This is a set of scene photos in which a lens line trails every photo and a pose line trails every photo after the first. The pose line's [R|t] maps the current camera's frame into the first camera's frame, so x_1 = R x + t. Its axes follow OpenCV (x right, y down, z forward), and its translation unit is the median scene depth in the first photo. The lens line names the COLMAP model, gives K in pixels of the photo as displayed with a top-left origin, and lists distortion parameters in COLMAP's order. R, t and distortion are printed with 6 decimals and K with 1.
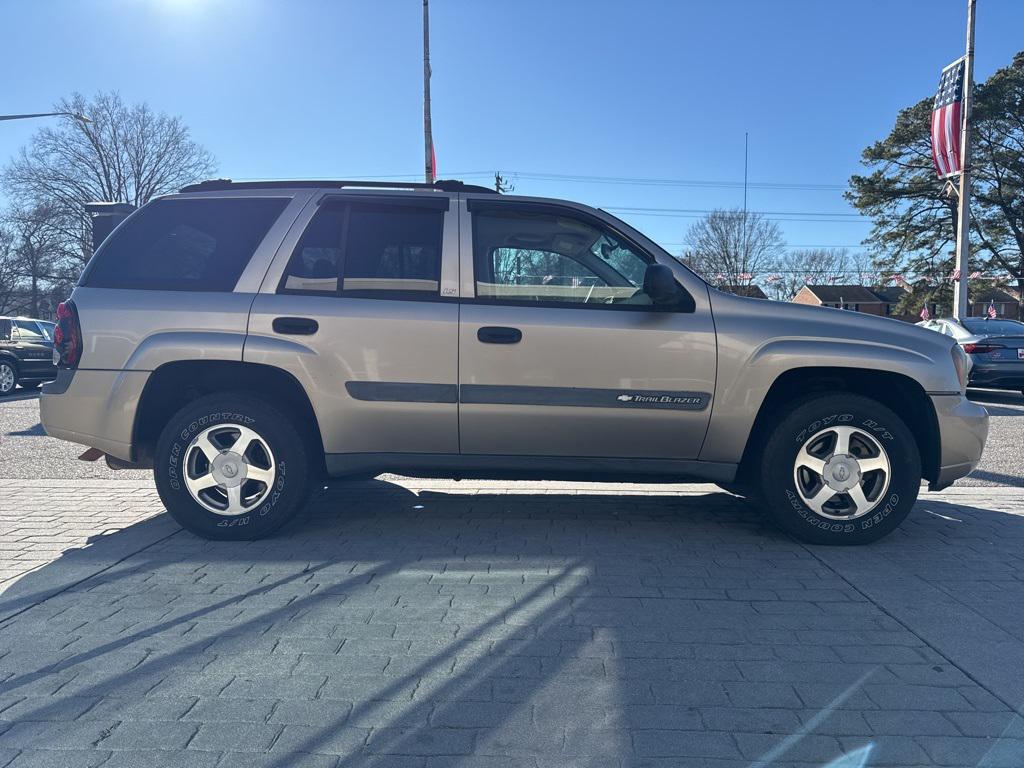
lens RADIAL K [[728.3, 0, 514.5], [0, 728.3, 388.8], [0, 0, 1]] dist [0.025611, -0.028197]
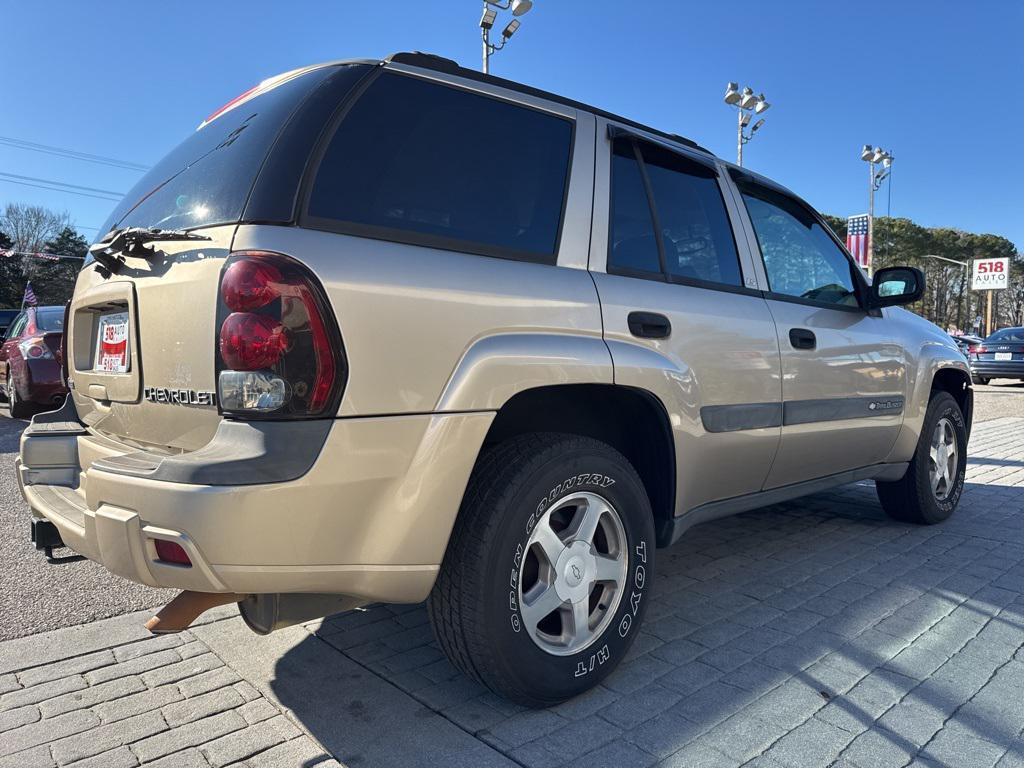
lens RADIAL K [[728.3, 0, 513.2], [0, 728.3, 378.3], [0, 0, 1]] dist [0.025611, -0.028197]
pose [[0.720003, -0.034529, 0.693112, -0.822020], [0.044891, 0.998987, 0.003135, -0.046768], [-0.692518, 0.028857, 0.720823, 0.617701]]
